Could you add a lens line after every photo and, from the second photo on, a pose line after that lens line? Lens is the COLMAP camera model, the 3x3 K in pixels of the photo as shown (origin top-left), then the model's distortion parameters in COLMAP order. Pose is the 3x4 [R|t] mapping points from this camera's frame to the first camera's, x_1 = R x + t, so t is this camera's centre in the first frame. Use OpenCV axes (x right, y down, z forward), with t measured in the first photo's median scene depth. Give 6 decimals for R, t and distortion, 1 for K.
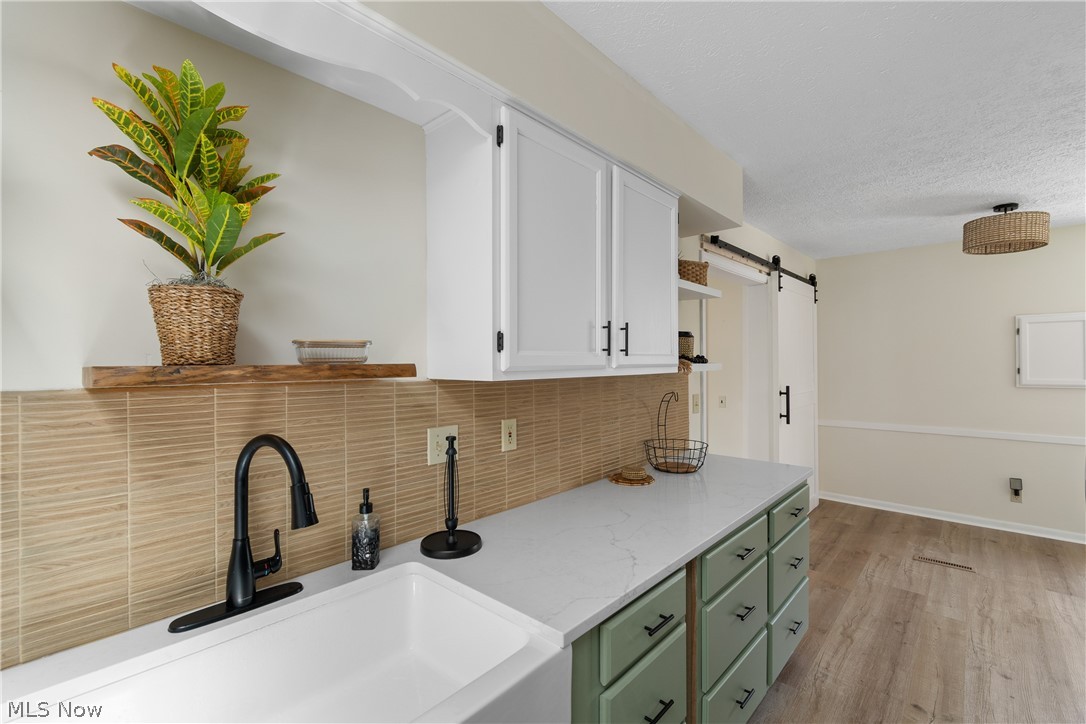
lens RADIAL K [[477.8, 0, 540.3], [0, 477.8, 360.0], [0, 0, 1]] dist [0.001170, -0.001598]
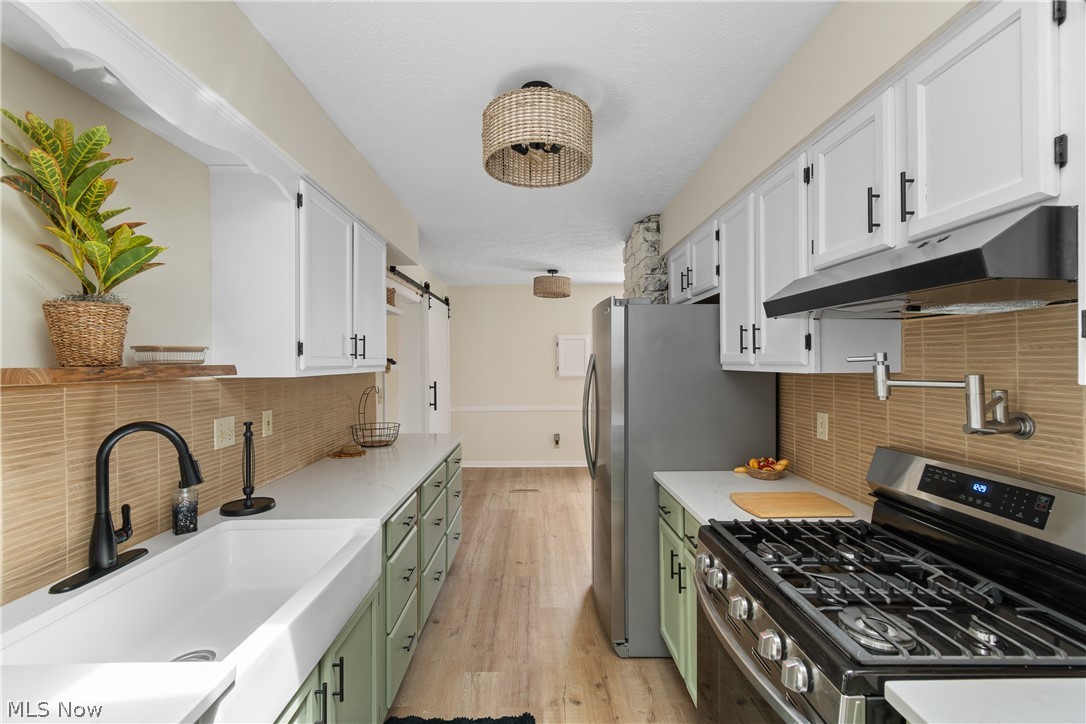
lens RADIAL K [[477.8, 0, 540.3], [0, 477.8, 360.0], [0, 0, 1]] dist [0.001170, -0.001598]
pose [[0.728810, 0.001627, 0.684714, -0.471584], [0.001577, 0.999991, -0.004055, 0.001084], [-0.684714, 0.004035, 0.728801, -0.441296]]
